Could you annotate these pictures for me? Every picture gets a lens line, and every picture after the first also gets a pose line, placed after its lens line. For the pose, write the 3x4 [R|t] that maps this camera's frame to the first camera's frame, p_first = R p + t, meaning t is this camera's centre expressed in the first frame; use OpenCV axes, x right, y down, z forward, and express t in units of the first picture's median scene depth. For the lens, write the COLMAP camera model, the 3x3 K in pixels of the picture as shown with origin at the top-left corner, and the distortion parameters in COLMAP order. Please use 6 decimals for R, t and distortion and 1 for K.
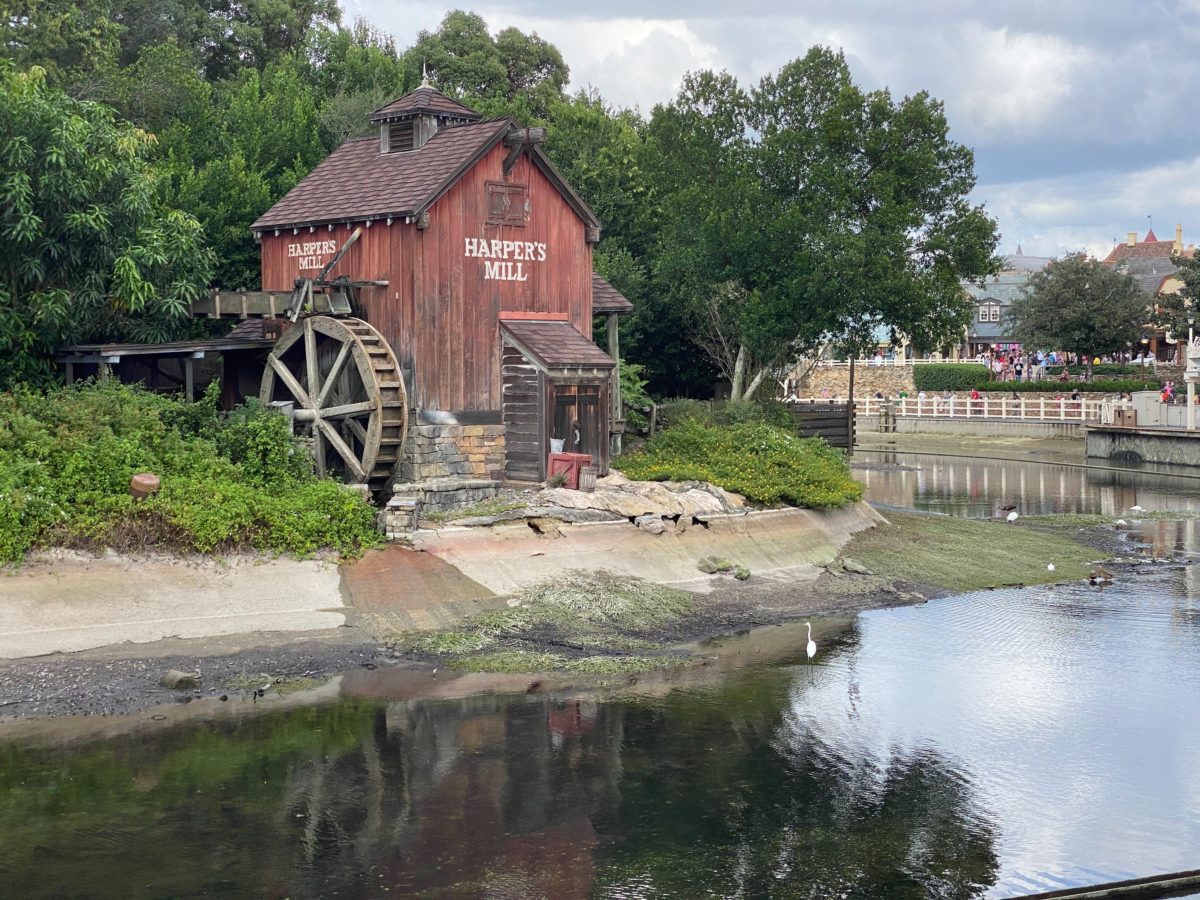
lens RADIAL K [[1796.4, 0, 598.1], [0, 1796.4, 437.7], [0, 0, 1]] dist [0.102231, 0.000000]
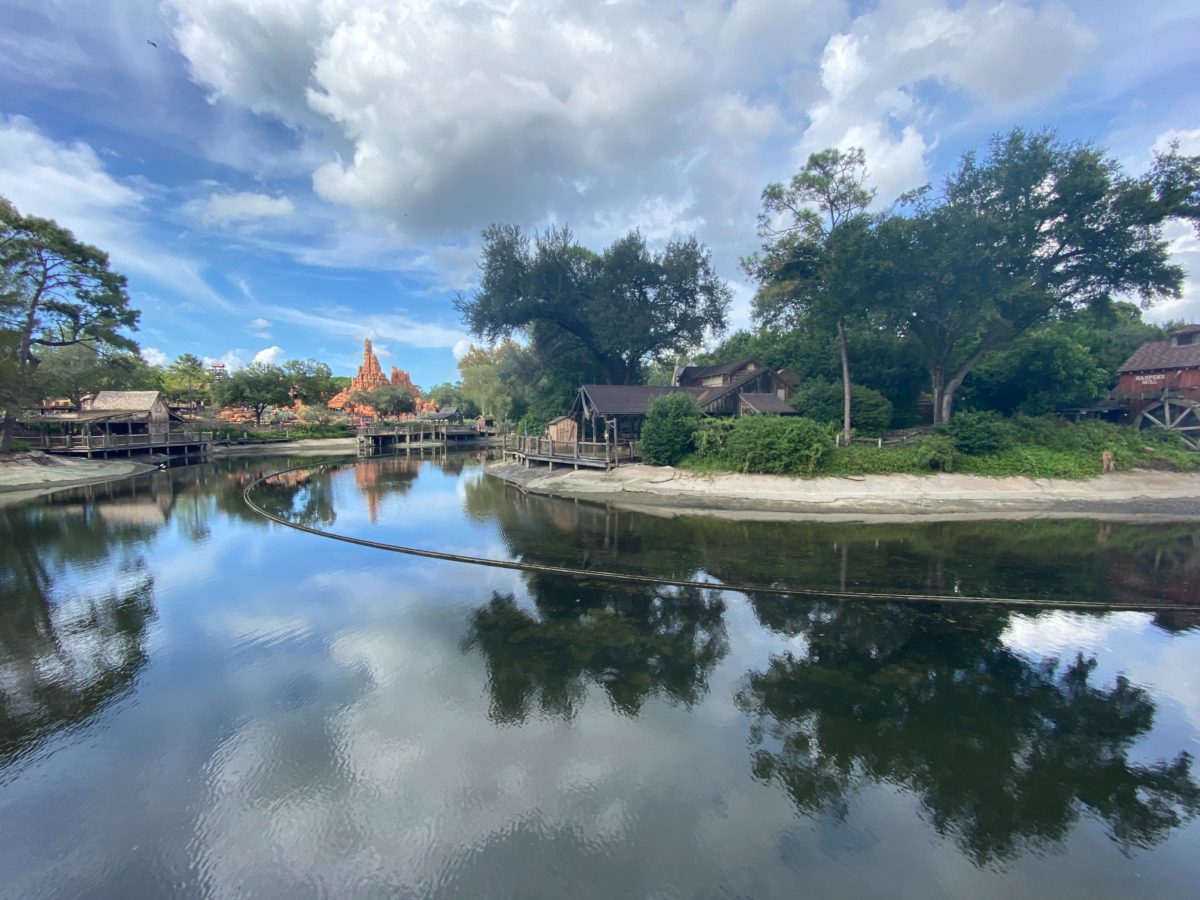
lens RADIAL K [[504.7, 0, 589.4], [0, 504.7, 454.3], [0, 0, 1]] dist [0.011879, -0.013312]
pose [[0.819336, 0.037942, -0.572056, -0.480142], [-0.017686, 0.999006, 0.040928, 0.011447], [0.573040, -0.023416, 0.819193, -0.302850]]
